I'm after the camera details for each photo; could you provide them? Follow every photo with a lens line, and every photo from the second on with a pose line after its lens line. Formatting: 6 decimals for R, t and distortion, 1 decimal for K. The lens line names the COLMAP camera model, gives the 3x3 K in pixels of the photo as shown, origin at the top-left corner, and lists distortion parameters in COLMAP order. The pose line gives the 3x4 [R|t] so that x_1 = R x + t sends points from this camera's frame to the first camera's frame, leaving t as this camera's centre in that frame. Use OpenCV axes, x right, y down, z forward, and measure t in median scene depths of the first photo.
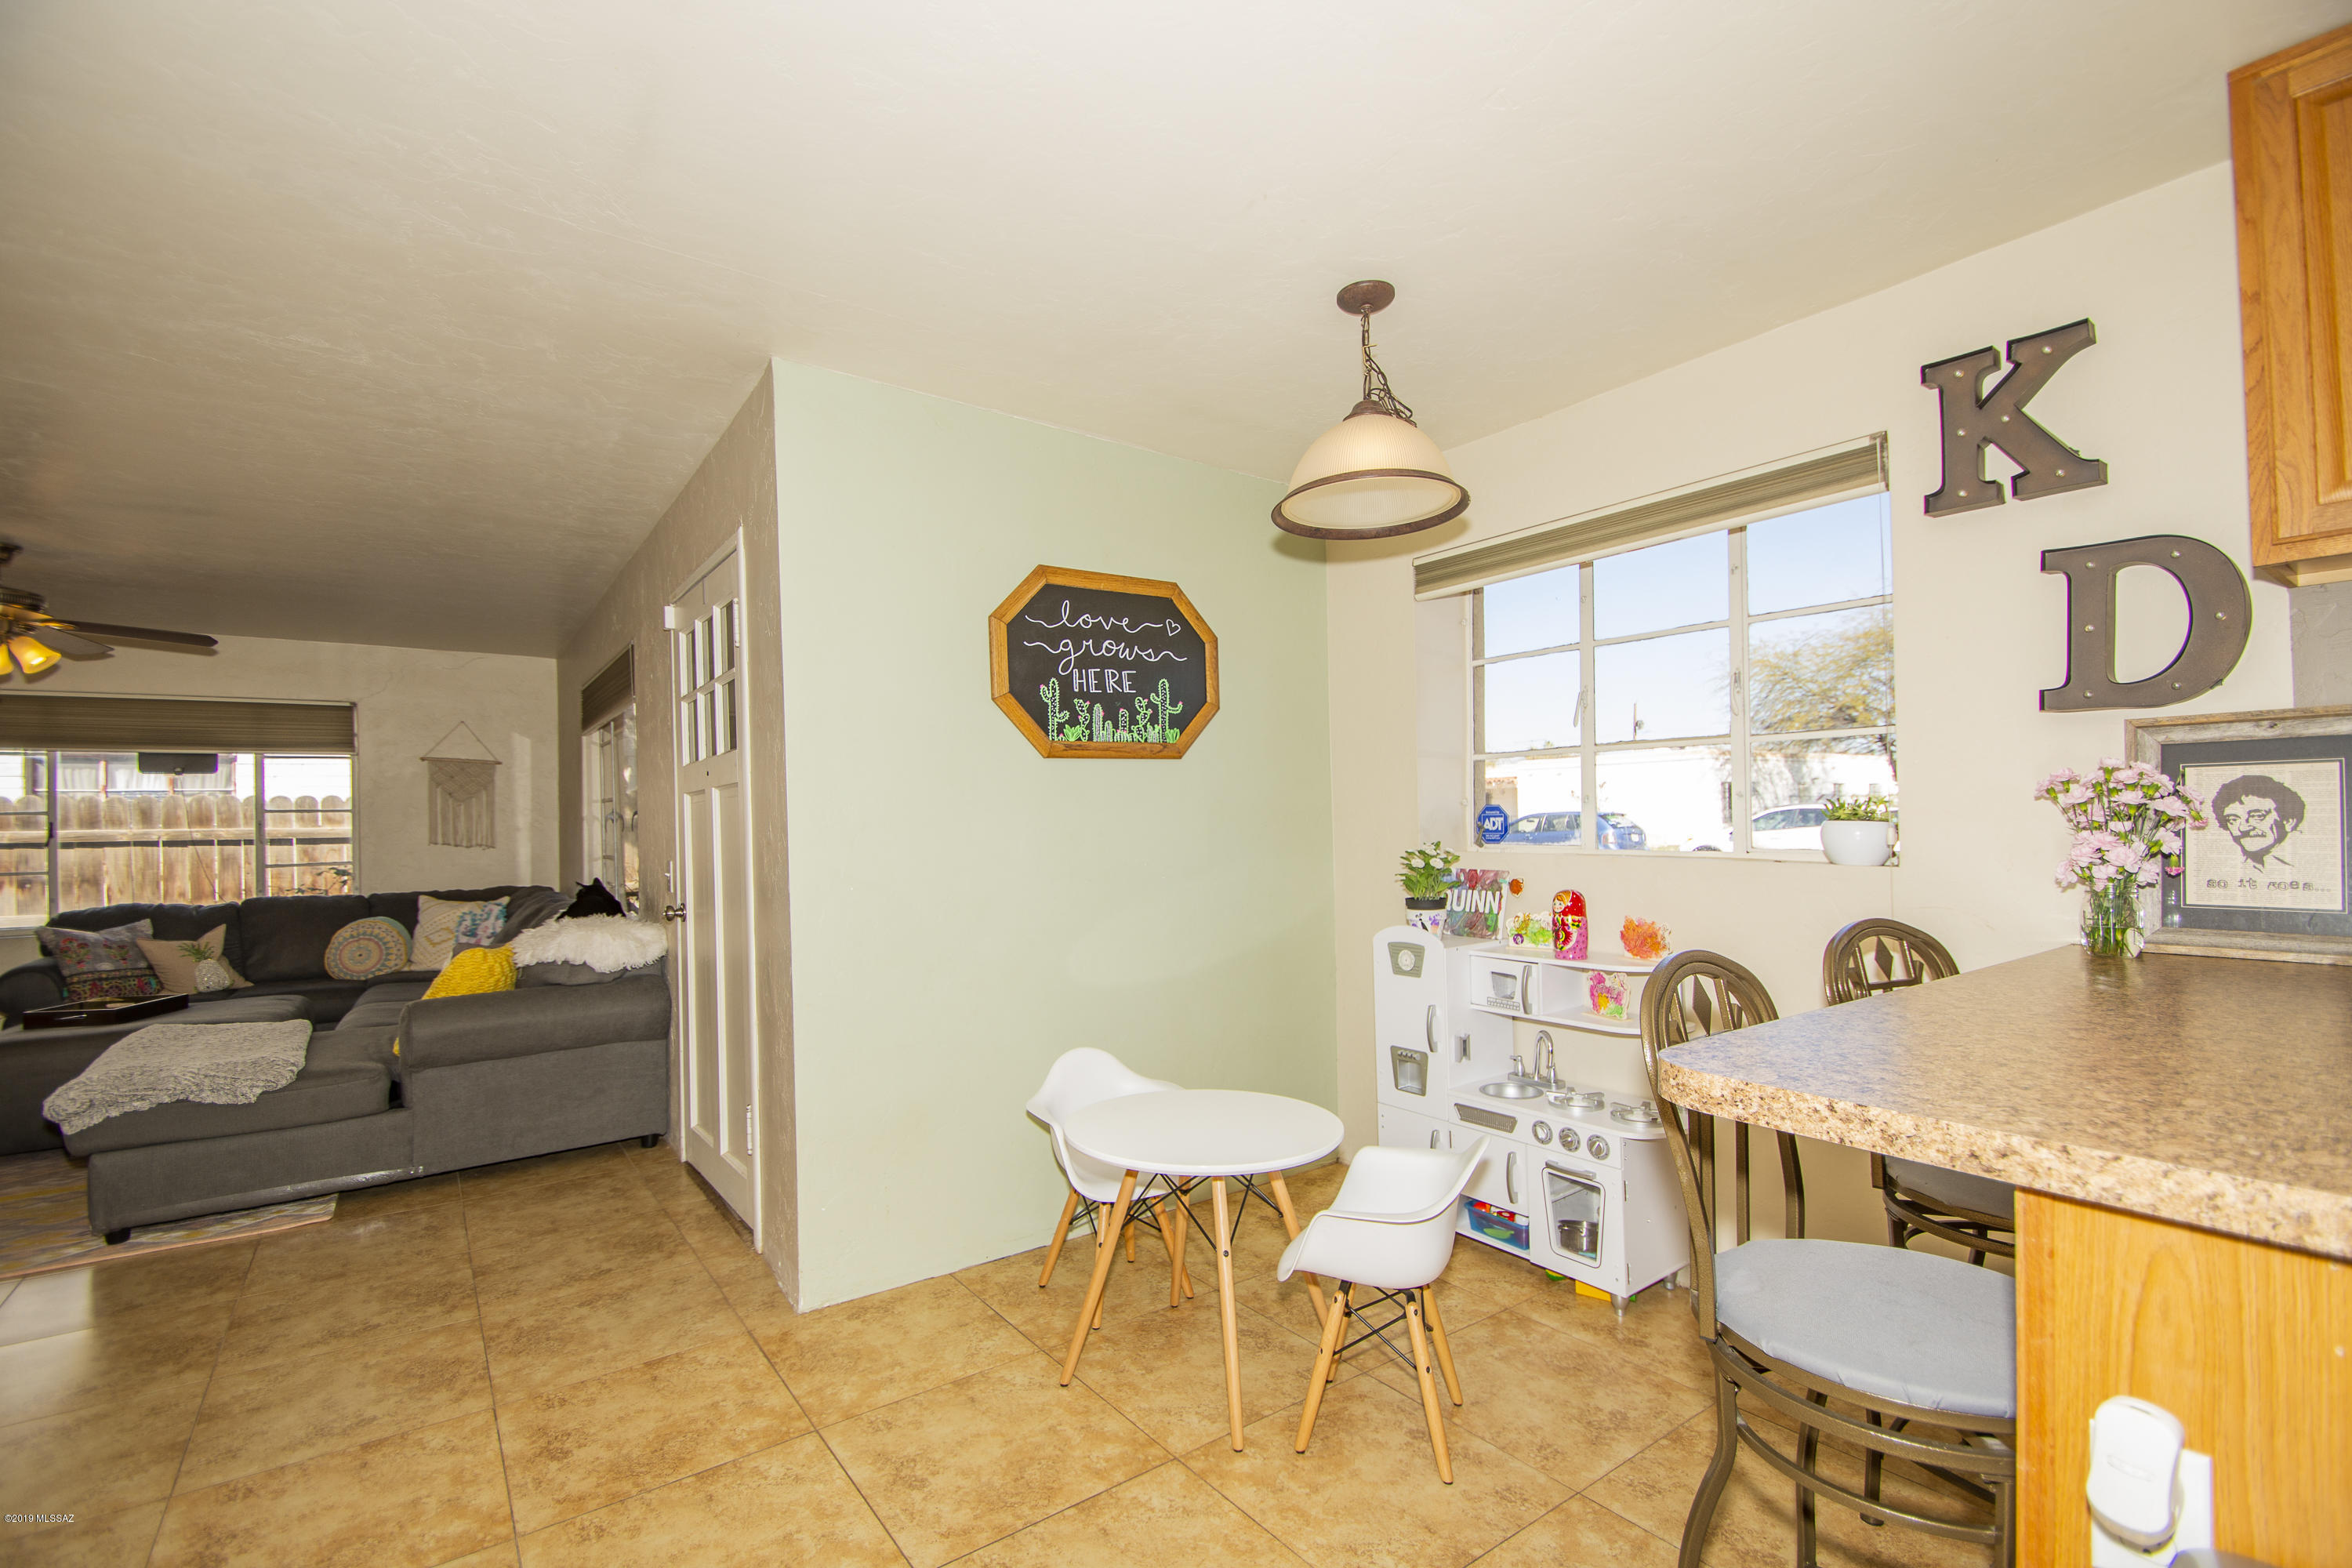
lens RADIAL K [[1067.4, 0, 1164.9], [0, 1067.4, 789.7], [0, 0, 1]] dist [0.001935, -0.005084]
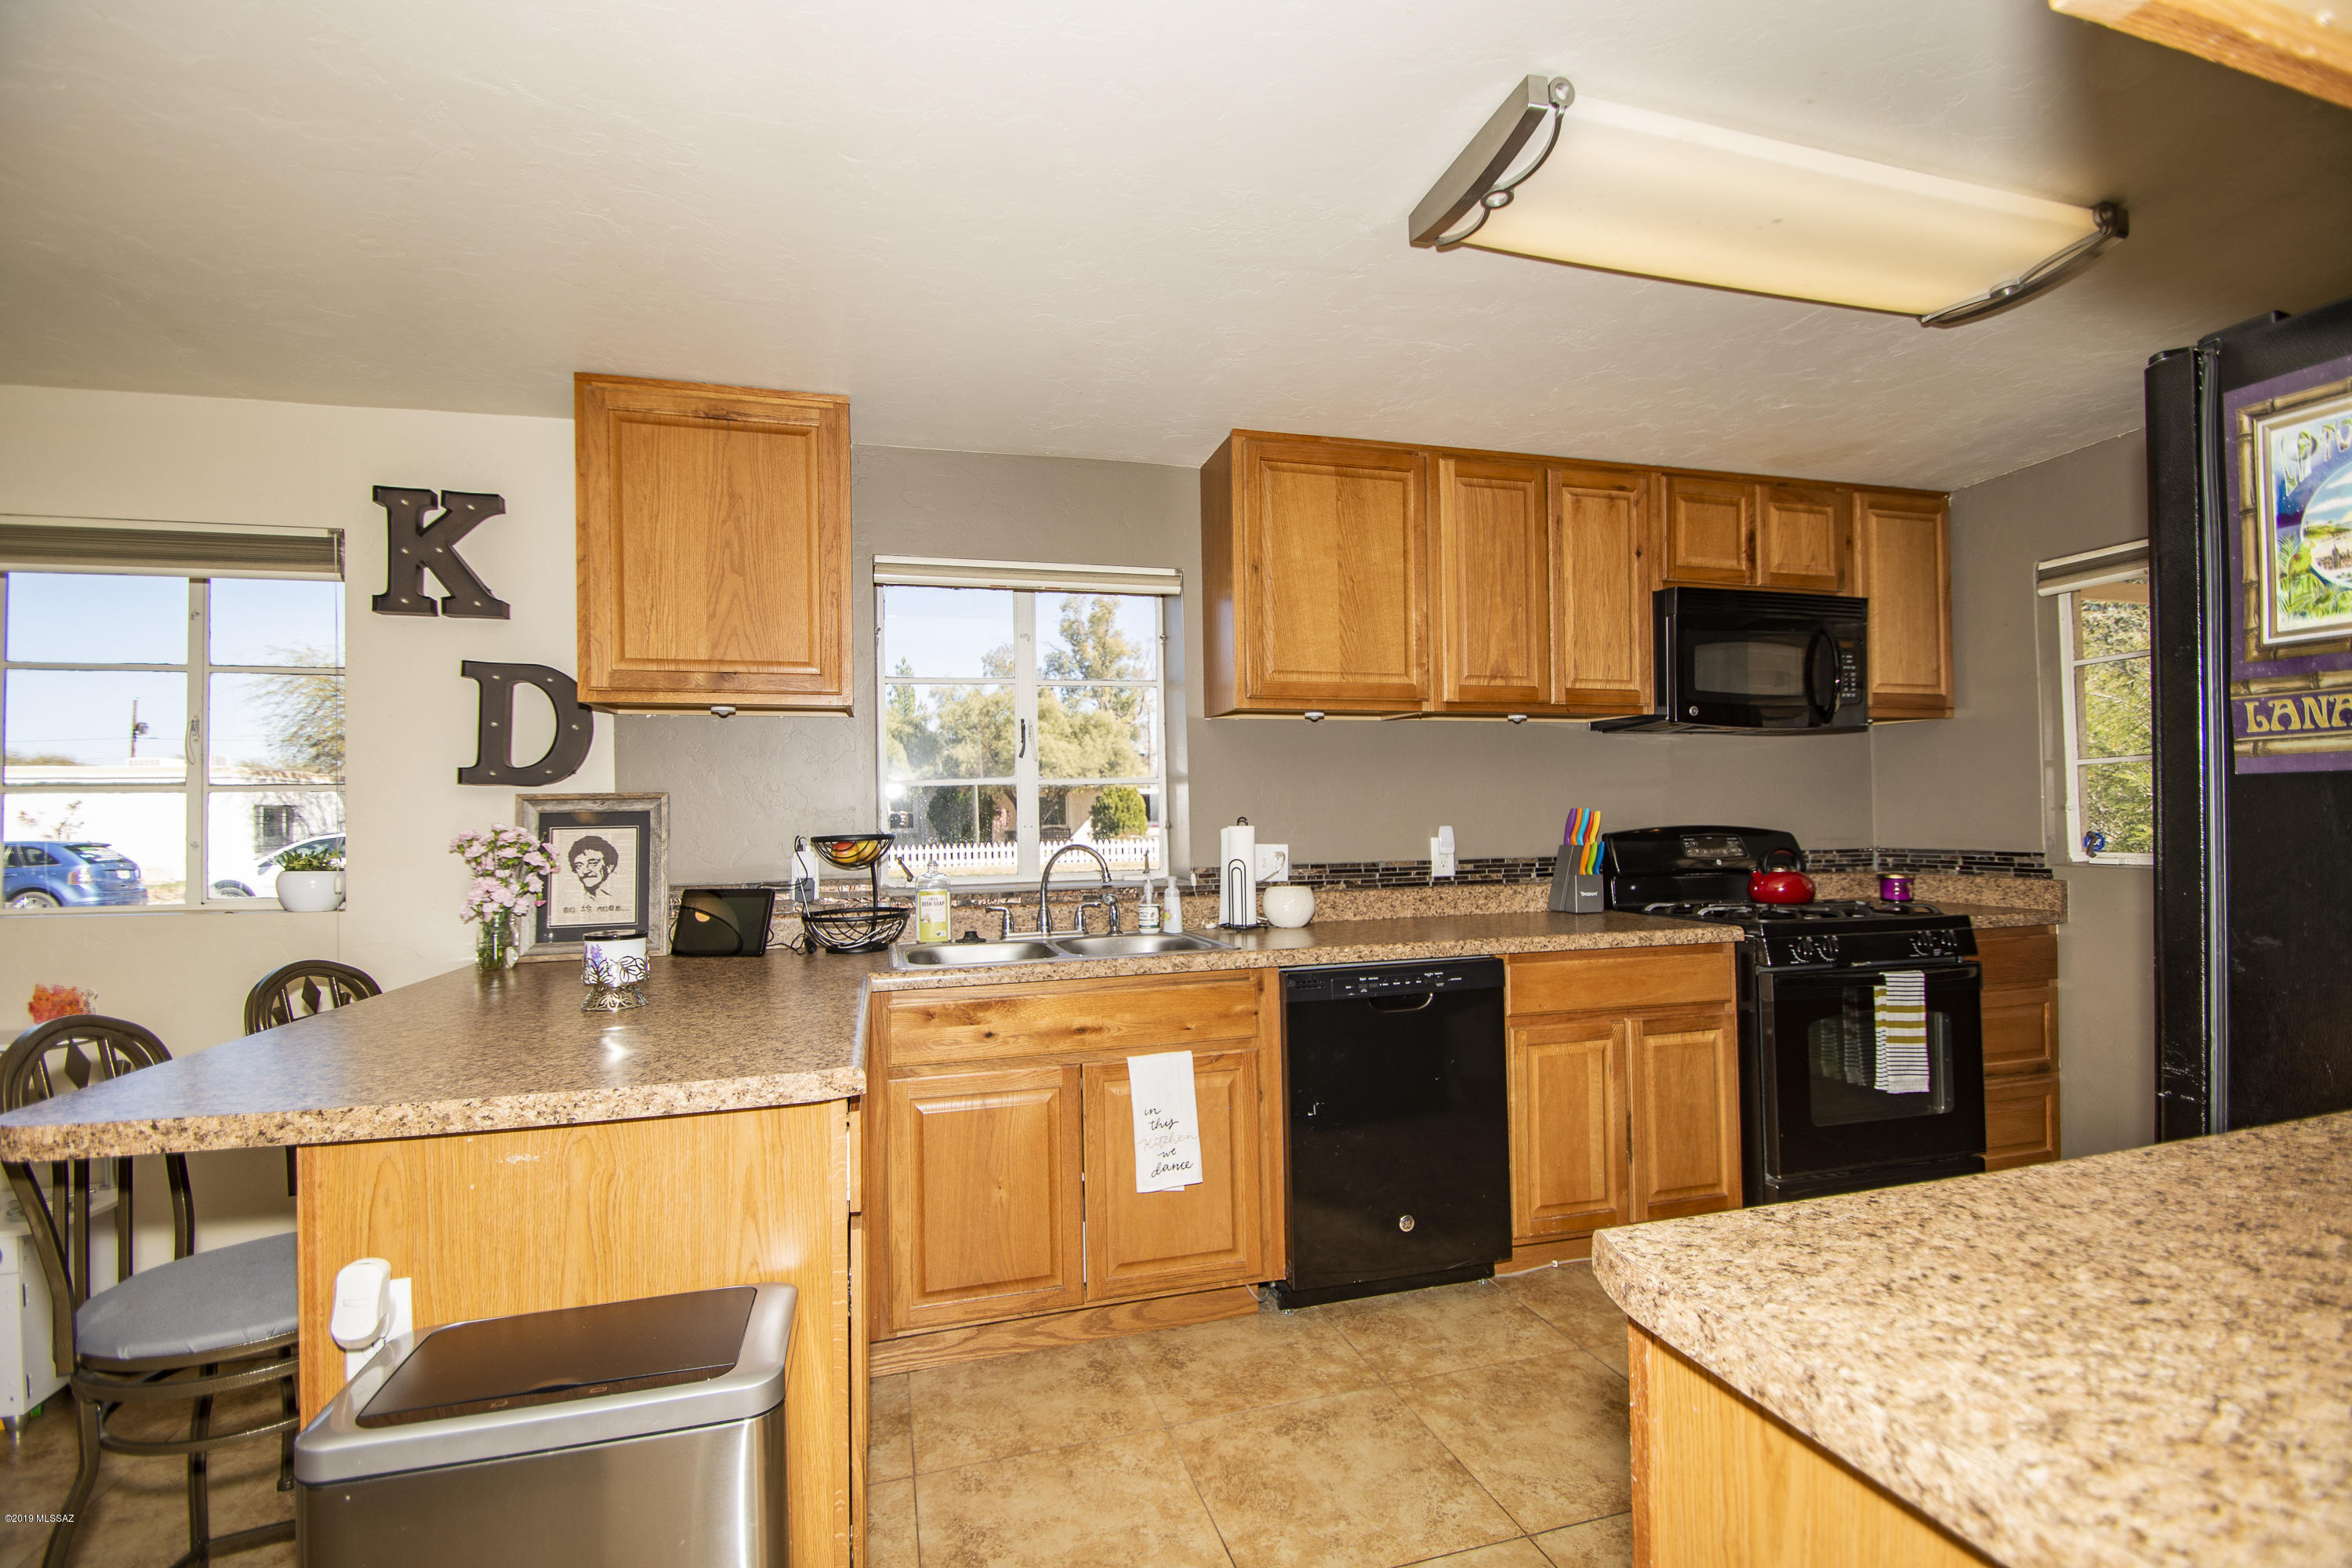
lens RADIAL K [[1067.4, 0, 1217.4], [0, 1067.4, 810.2], [0, 0, 1]] dist [0.001935, -0.005084]
pose [[0.360674, 0.016174, 0.932552, -0.048908], [-0.015819, 0.999812, -0.011222, -0.040018], [-0.932558, -0.010704, 0.360862, -0.306301]]
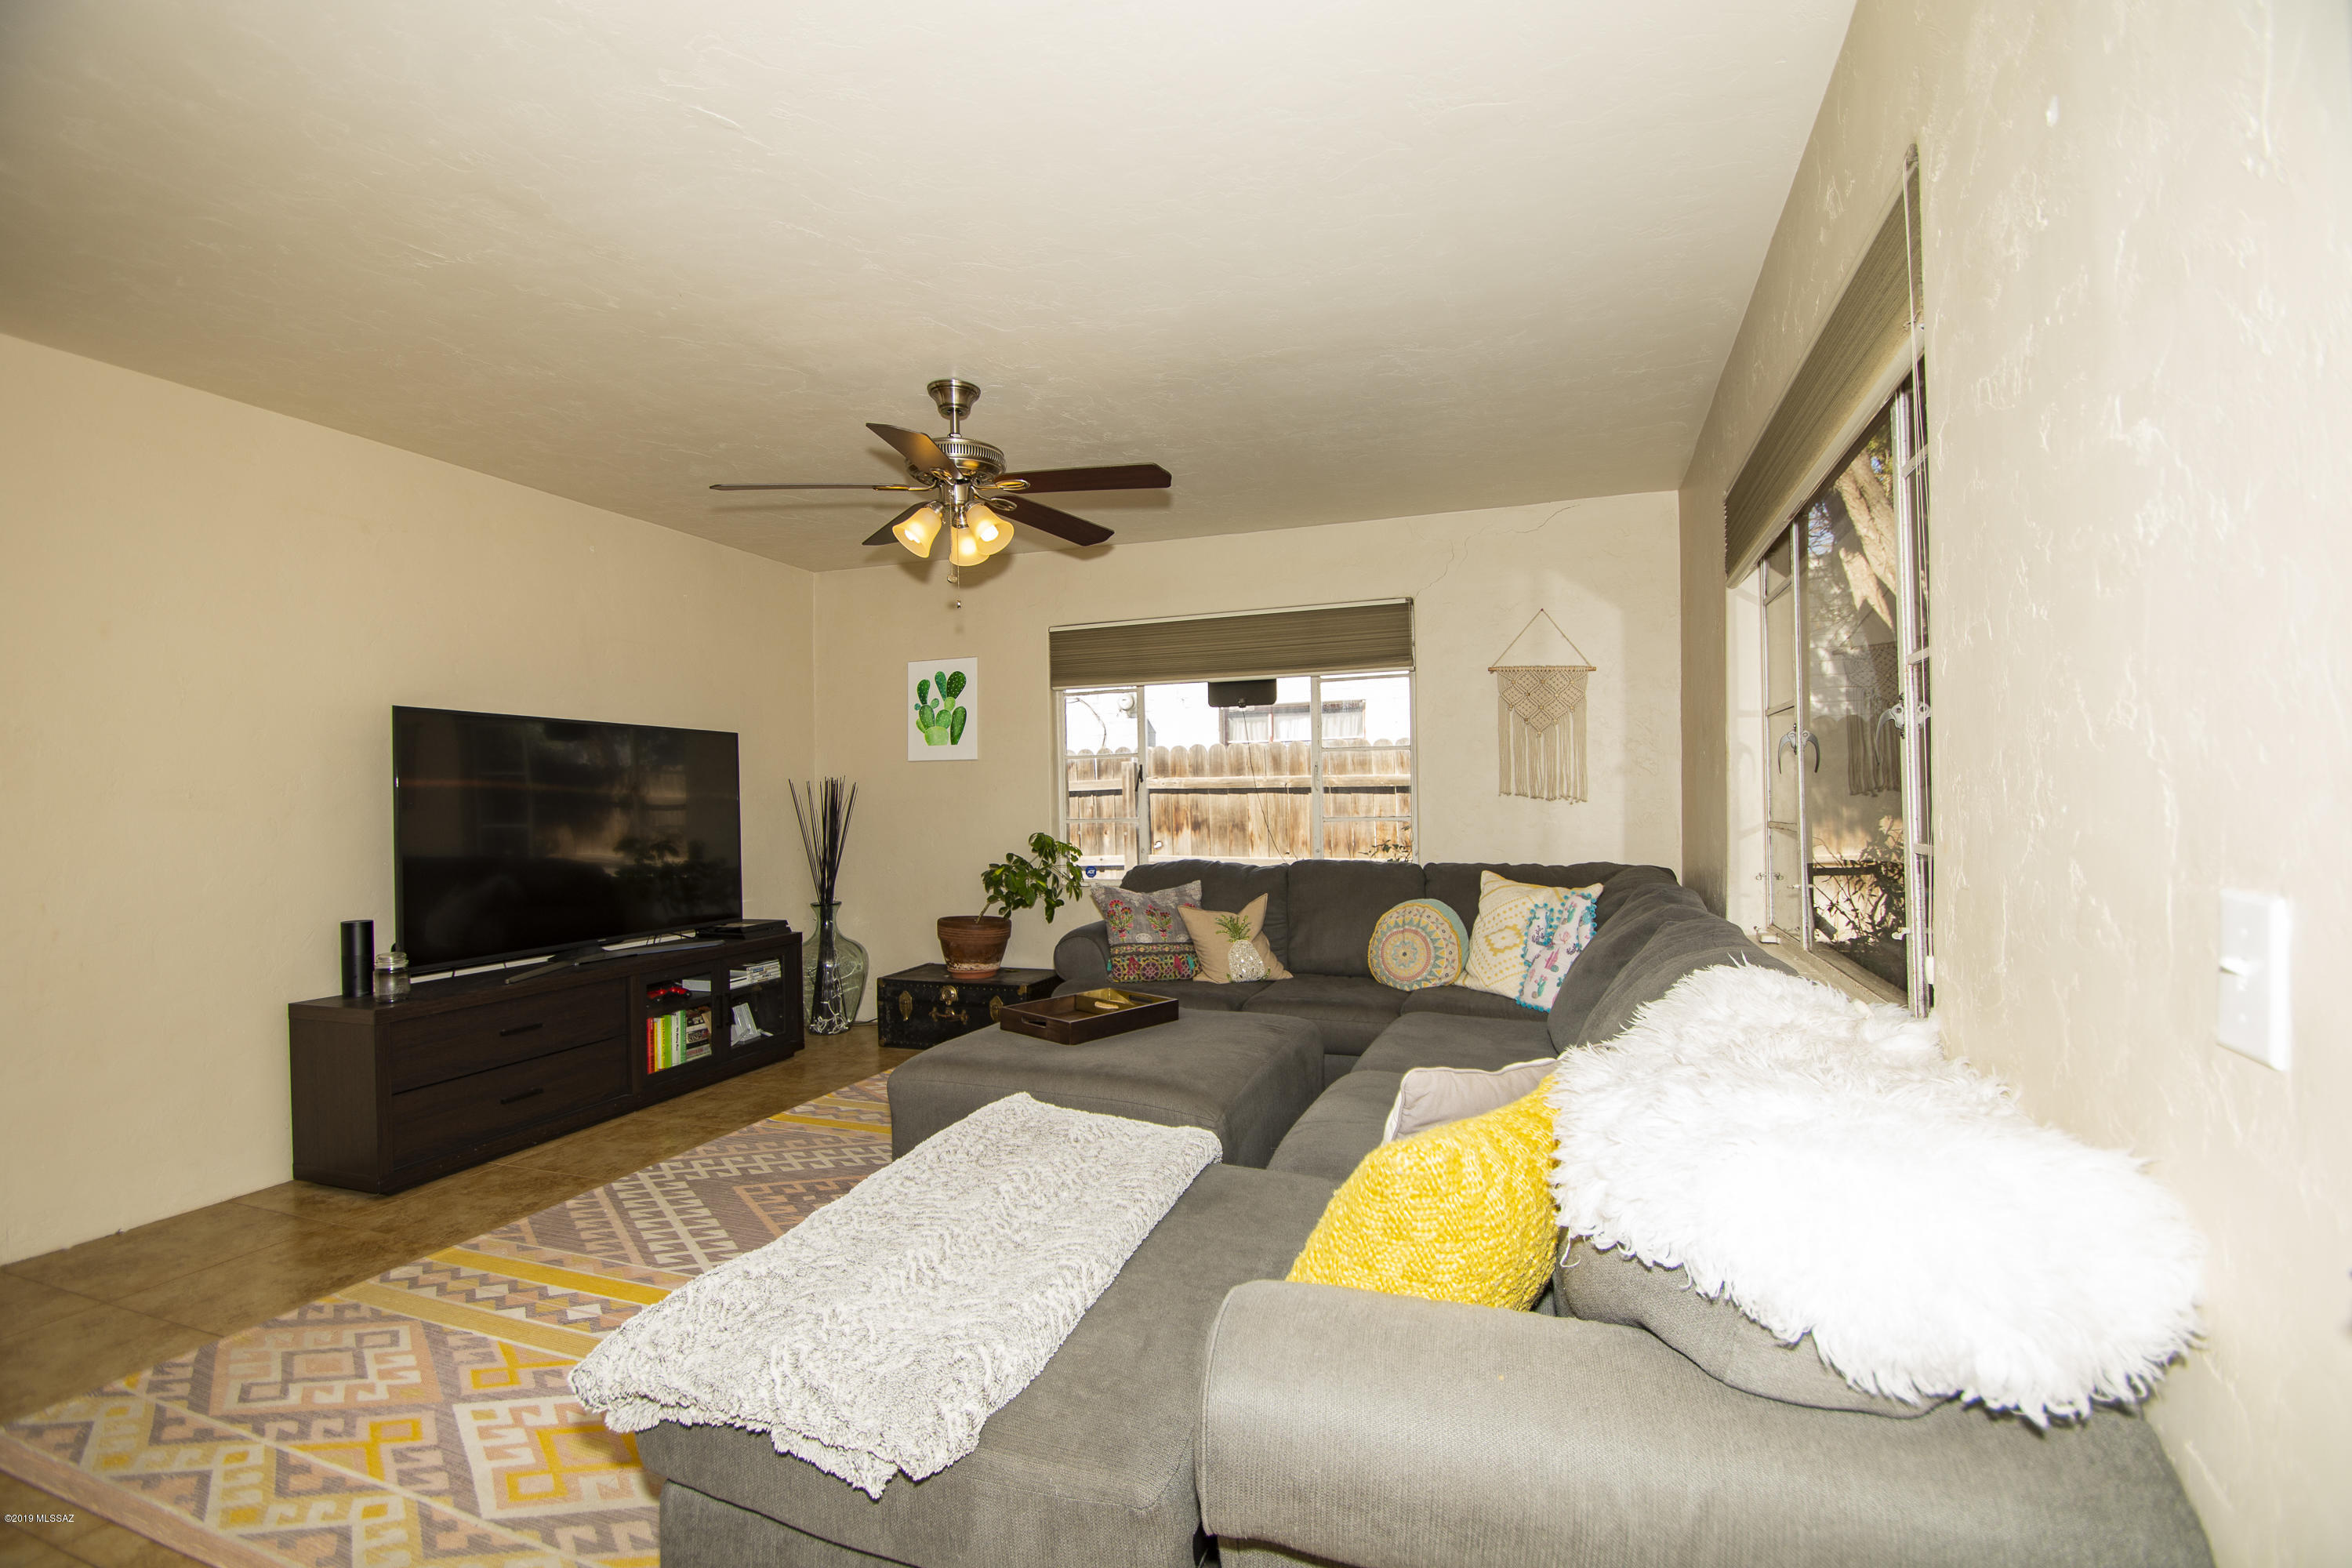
lens RADIAL K [[1067.4, 0, 1137.6], [0, 1067.4, 799.3], [0, 0, 1]] dist [0.001935, -0.005084]
pose [[0.543816, 0.016011, -0.839052, -0.942596], [0.028678, 0.998879, 0.037648, 0.084124], [0.838714, -0.044536, 0.542748, 1.691869]]
